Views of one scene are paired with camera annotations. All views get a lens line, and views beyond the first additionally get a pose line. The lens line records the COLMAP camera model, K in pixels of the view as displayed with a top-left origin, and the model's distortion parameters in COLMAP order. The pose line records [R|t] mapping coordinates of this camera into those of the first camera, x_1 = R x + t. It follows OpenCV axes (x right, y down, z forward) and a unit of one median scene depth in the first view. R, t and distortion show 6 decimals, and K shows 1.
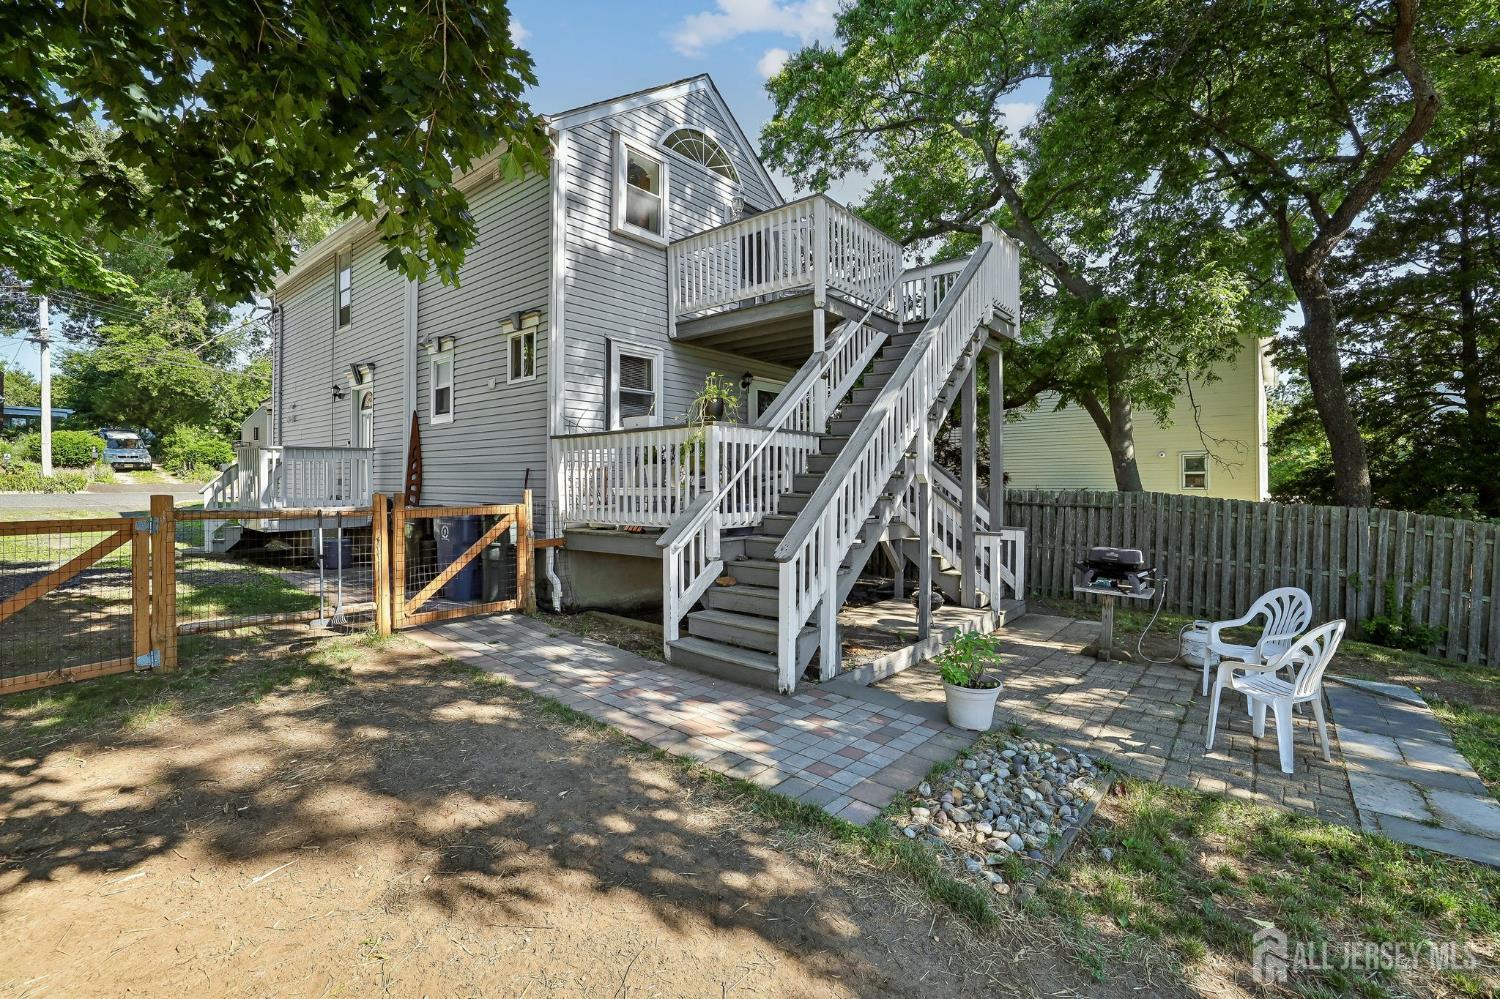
lens RADIAL K [[649.7, 0, 750.7], [0, 649.7, 486.4], [0, 0, 1]] dist [-0.045119, 0.014971]
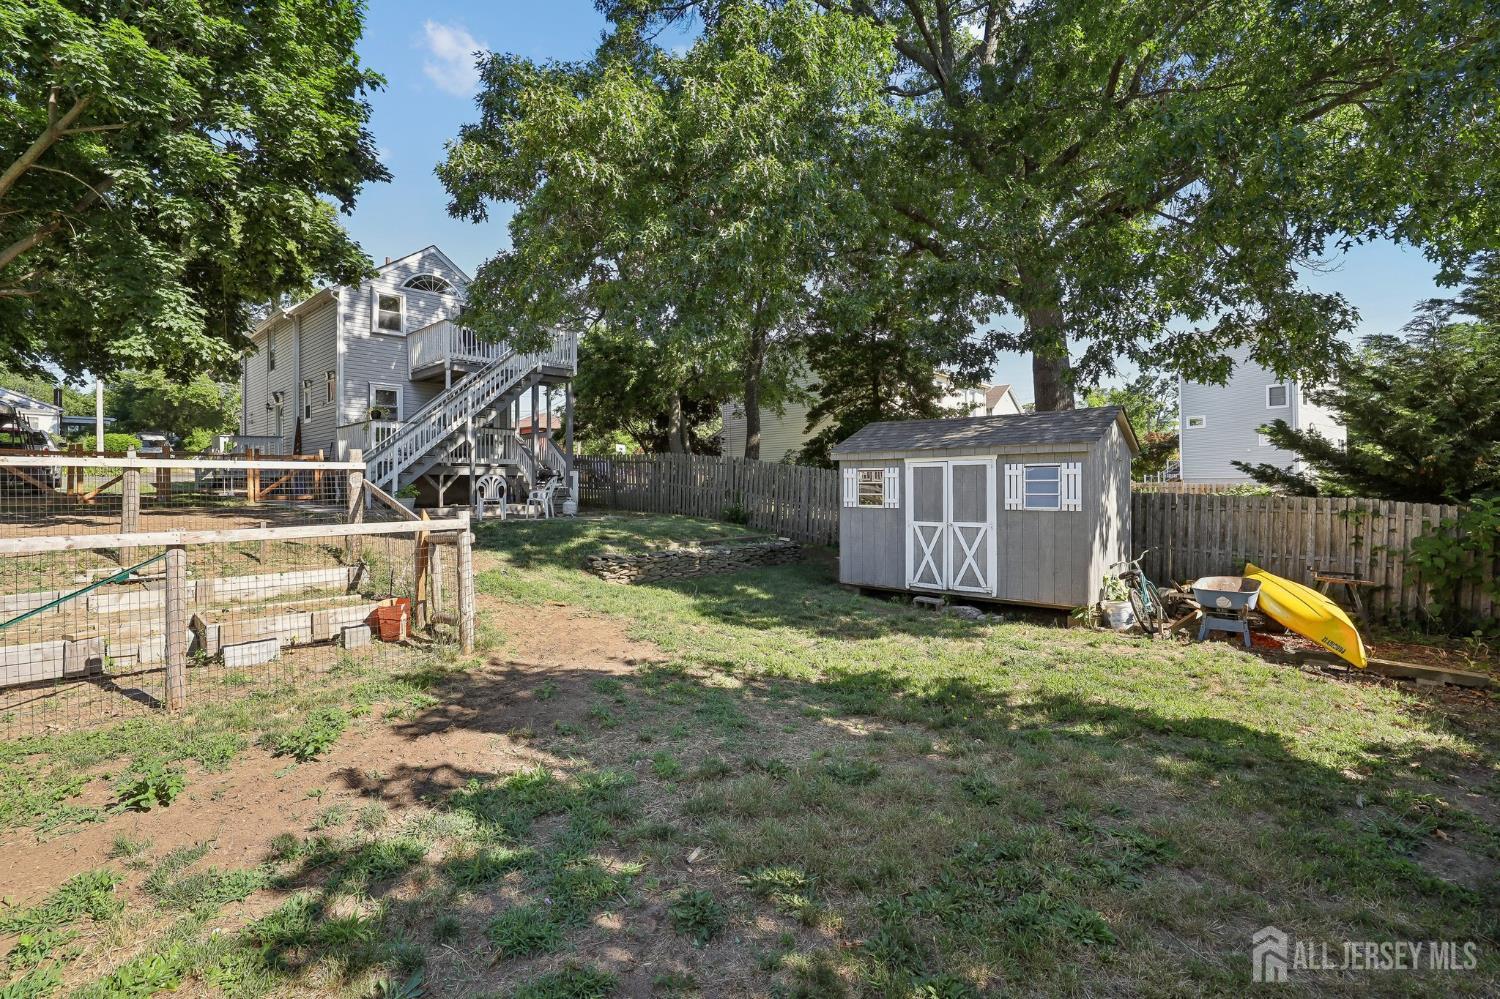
lens RADIAL K [[649.7, 0, 750.7], [0, 649.7, 486.4], [0, 0, 1]] dist [-0.045119, 0.014971]
pose [[0.999564, -0.011012, -0.027405, 0.875940], [0.011088, 0.999935, 0.002620, 0.099568], [0.027374, -0.002923, 0.999621, -0.871304]]
